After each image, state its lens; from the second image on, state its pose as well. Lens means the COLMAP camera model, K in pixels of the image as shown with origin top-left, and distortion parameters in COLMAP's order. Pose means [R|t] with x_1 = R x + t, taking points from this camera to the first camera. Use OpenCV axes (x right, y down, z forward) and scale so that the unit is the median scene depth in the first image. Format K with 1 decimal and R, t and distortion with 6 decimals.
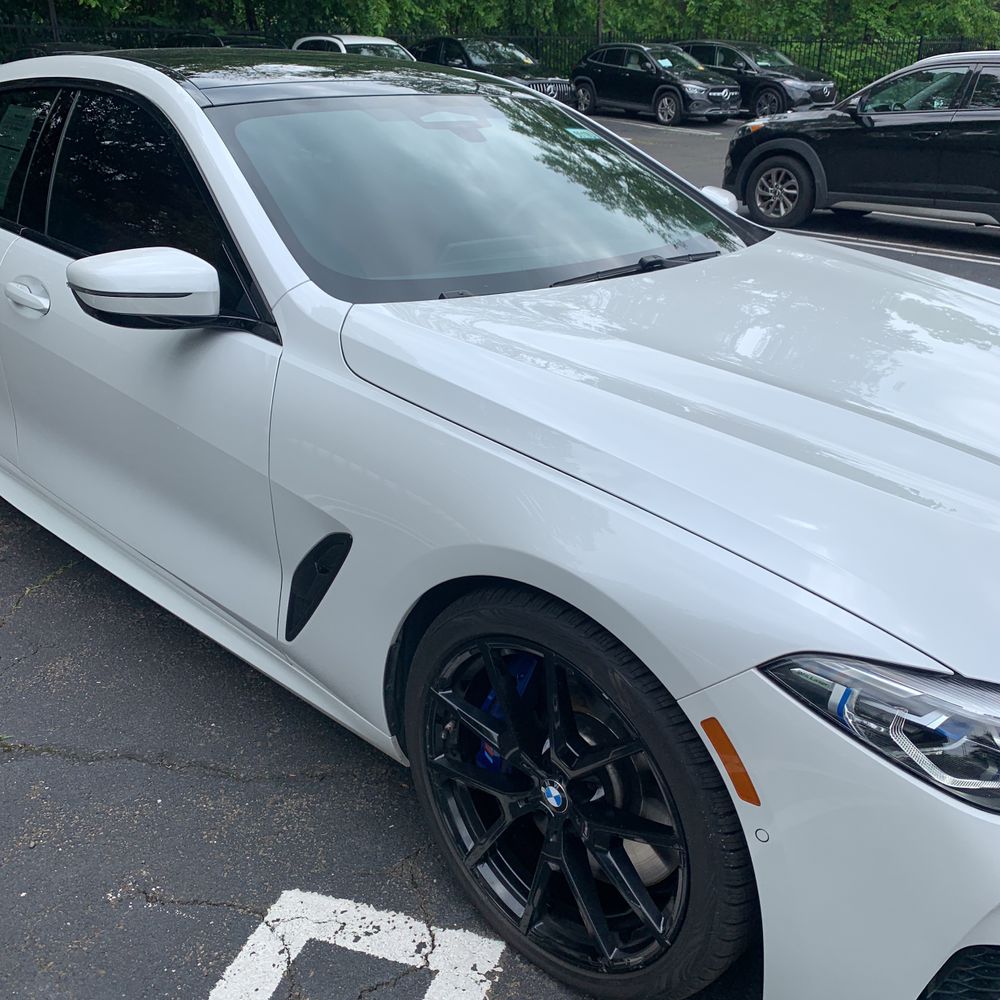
lens RADIAL K [[1038.8, 0, 505.6], [0, 1038.8, 488.1], [0, 0, 1]] dist [-0.027411, 0.048014]
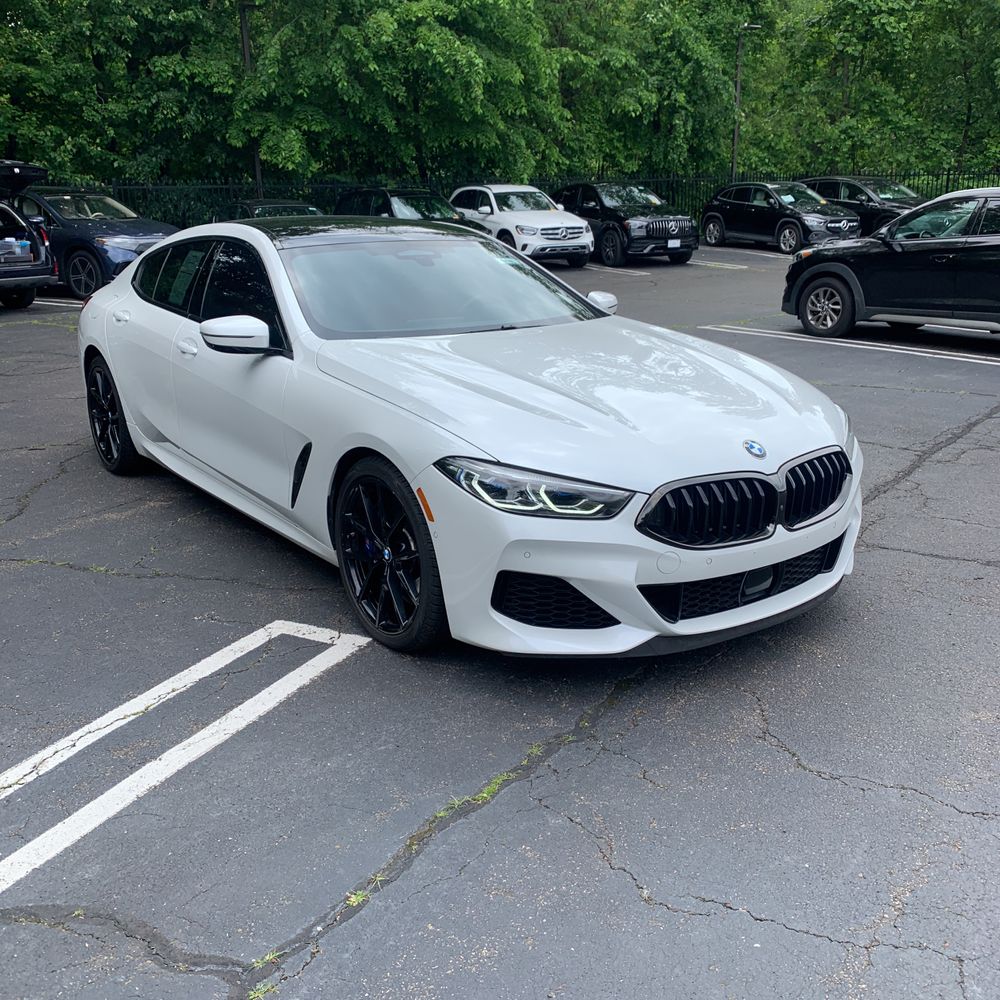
lens RADIAL K [[1027.5, 0, 497.3], [0, 1027.5, 490.4], [0, 0, 1]] dist [-0.001560, 0.008078]
pose [[0.984780, 0.019198, -0.172743, 0.114531], [-0.038984, 0.992956, -0.111885, 0.070280], [0.169378, 0.116916, 0.978592, -0.192253]]
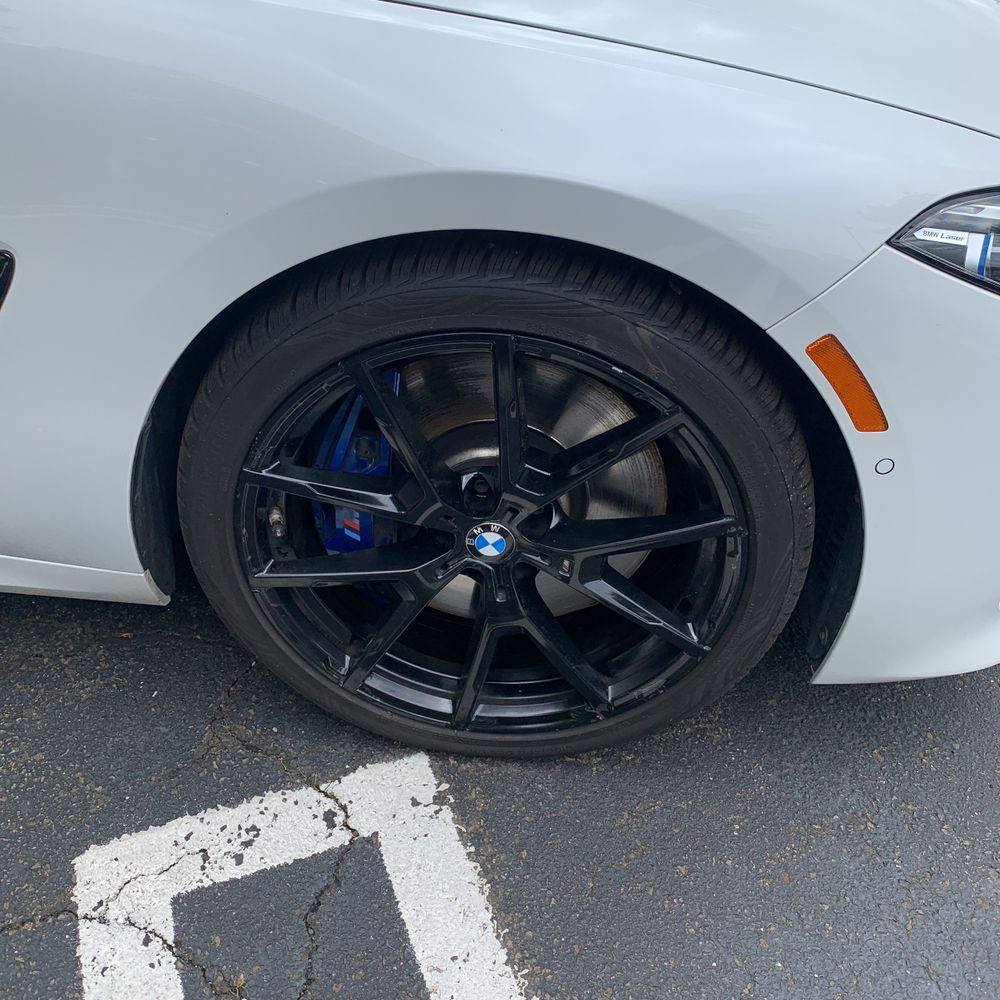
lens RADIAL K [[1025.3, 0, 500.5], [0, 1025.3, 485.5], [0, 0, 1]] dist [0.041428, -0.067407]
pose [[0.780317, -0.362990, 0.509257, -0.049816], [0.210343, 0.919205, 0.332893, 0.005158], [-0.588949, -0.152643, 0.793624, 0.077112]]
